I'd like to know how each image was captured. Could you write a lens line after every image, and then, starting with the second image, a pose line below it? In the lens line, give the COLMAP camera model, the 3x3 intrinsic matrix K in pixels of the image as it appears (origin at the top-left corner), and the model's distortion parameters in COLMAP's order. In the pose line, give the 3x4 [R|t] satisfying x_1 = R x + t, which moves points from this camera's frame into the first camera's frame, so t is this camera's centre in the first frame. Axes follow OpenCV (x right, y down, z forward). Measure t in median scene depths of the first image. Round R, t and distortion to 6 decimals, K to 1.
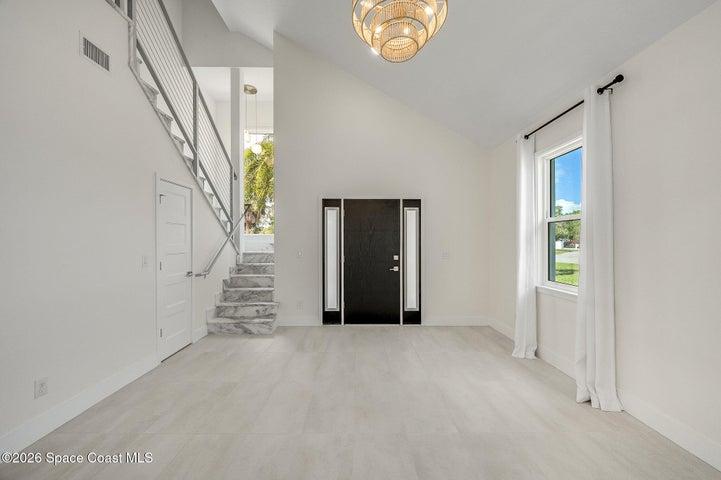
lens RADIAL K [[282.2, 0, 360.8], [0, 282.2, 244.1], [0, 0, 1]] dist [-0.001439, -0.000032]
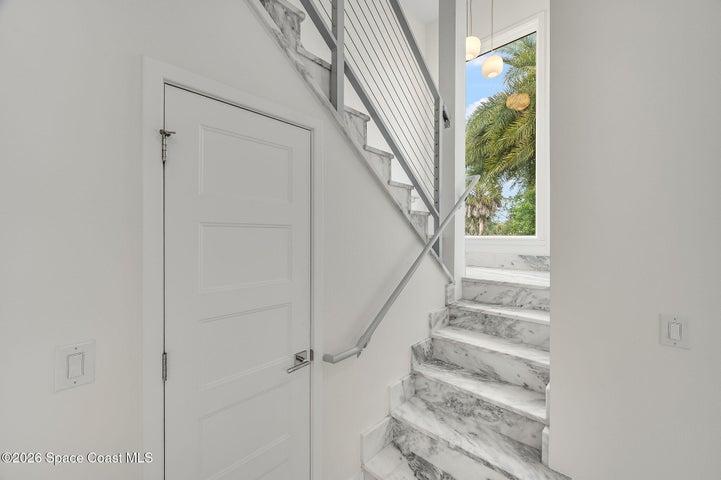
lens RADIAL K [[285.4, 0, 359.1], [0, 285.4, 238.3], [0, 0, 1]] dist [0.000879, 0.000117]
pose [[0.709346, 0.009239, -0.704800, -0.221994], [-0.007338, 0.999957, 0.005723, -0.042488], [0.704823, 0.001112, 0.709383, 0.594439]]
